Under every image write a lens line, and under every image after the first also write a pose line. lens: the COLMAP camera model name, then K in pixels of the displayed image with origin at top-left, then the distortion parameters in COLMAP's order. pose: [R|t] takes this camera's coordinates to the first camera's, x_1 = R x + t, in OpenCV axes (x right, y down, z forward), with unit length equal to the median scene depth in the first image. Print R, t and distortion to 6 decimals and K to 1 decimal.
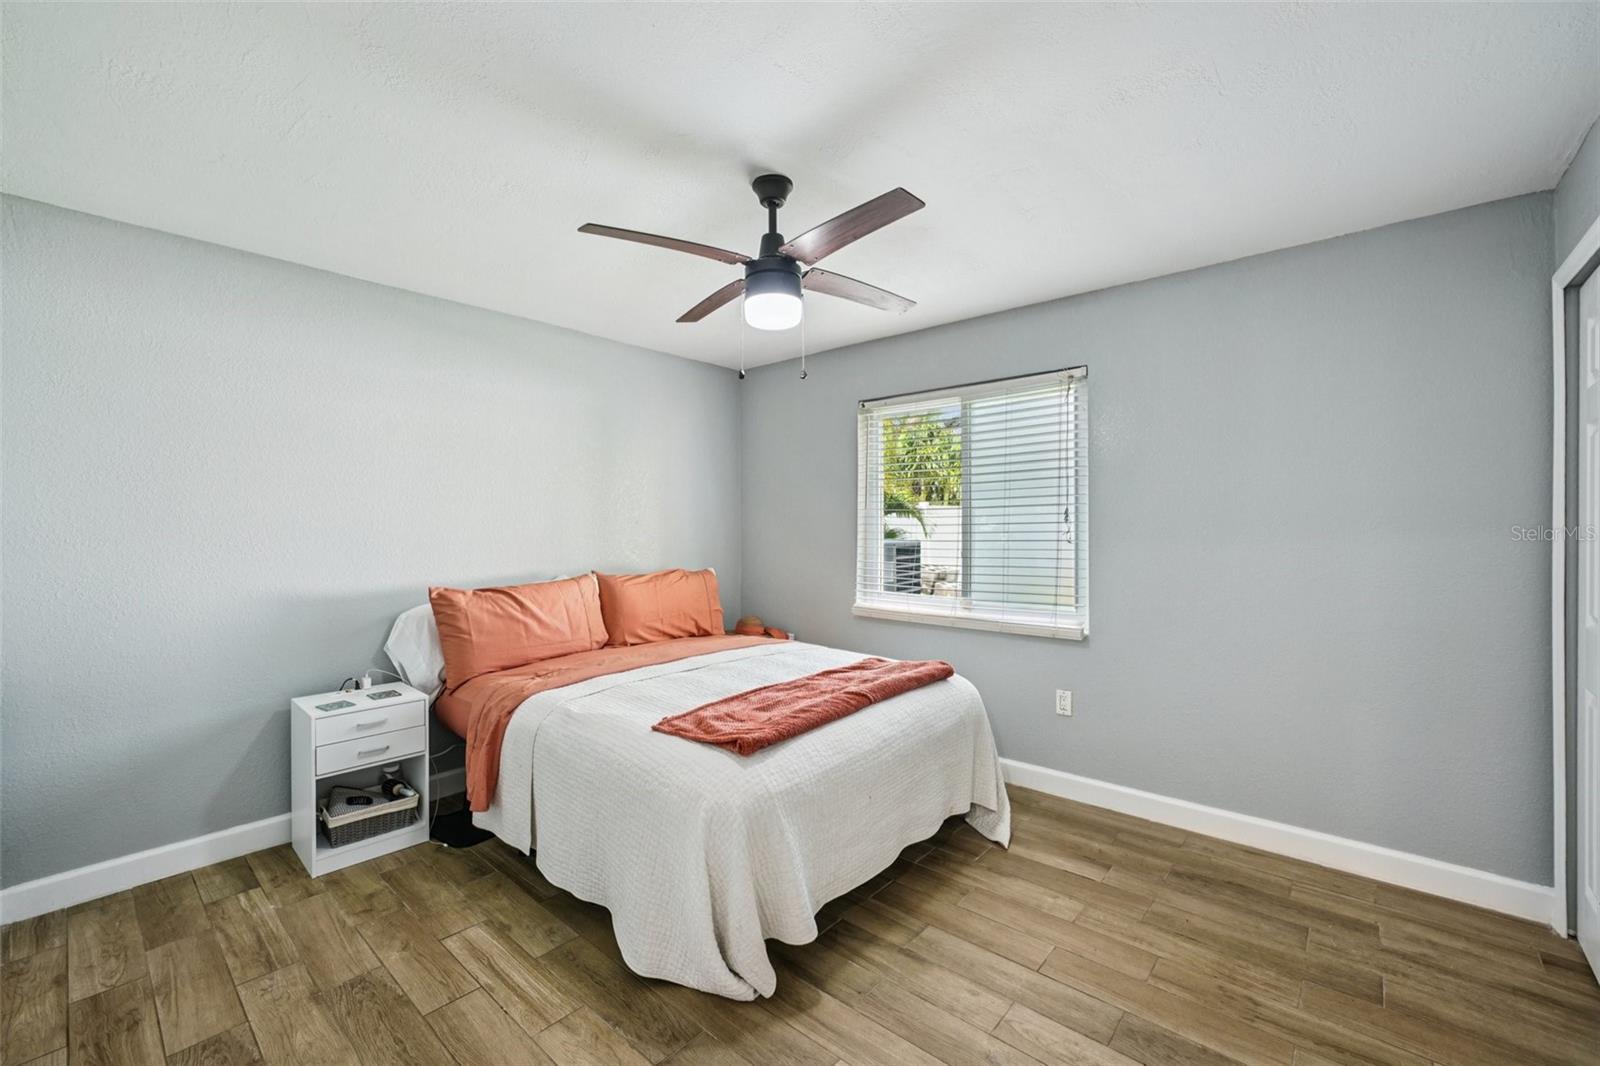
lens RADIAL K [[648.9, 0, 800.0], [0, 648.9, 533.0], [0, 0, 1]] dist [-0.009329, 0.000310]
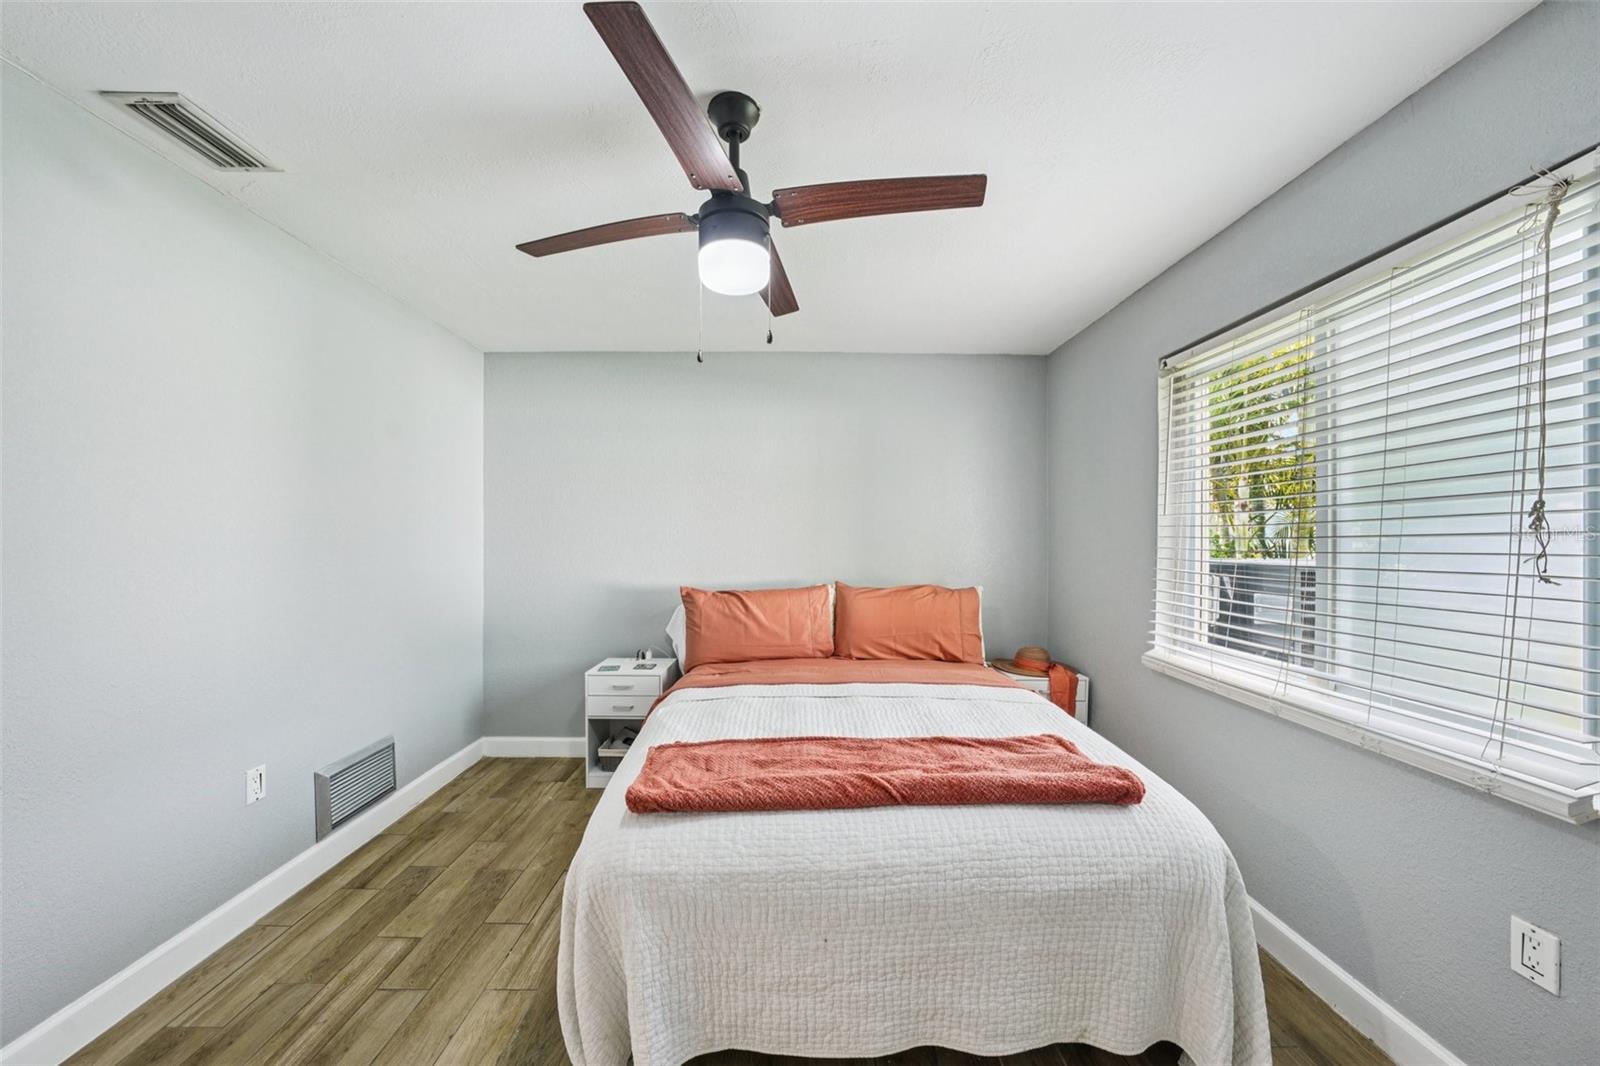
lens RADIAL K [[568.7, 0, 798.4], [0, 568.7, 542.3], [0, 0, 1]] dist [-0.031919, 0.007214]
pose [[0.669569, 0.009199, -0.742693, 0.375913], [-0.012206, 0.999925, 0.001381, -0.005022], [0.742650, 0.008141, 0.669630, 0.423168]]
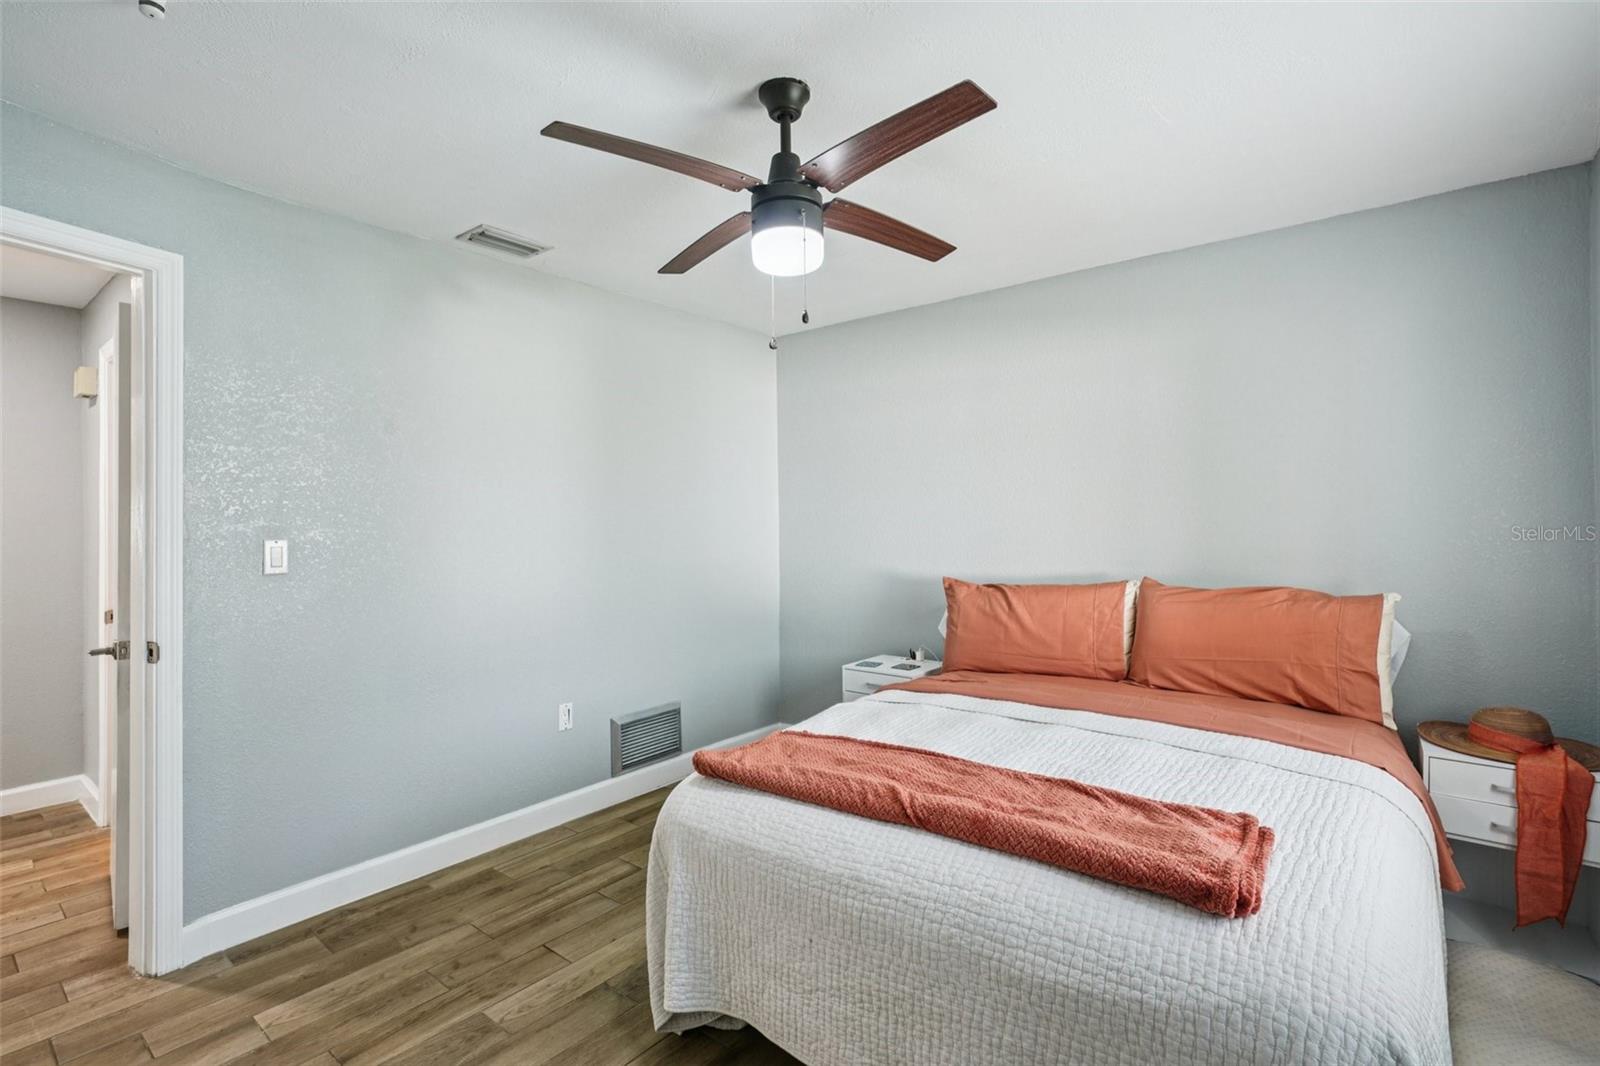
lens RADIAL K [[751.1, 0, 807.6], [0, 751.1, 516.1], [0, 0, 1]] dist [-0.002543, -0.000227]
pose [[0.050403, -0.005628, -0.998713, 0.623186], [0.002382, 0.999982, -0.005514, -0.009201], [0.998726, -0.002101, 0.050416, 0.694542]]
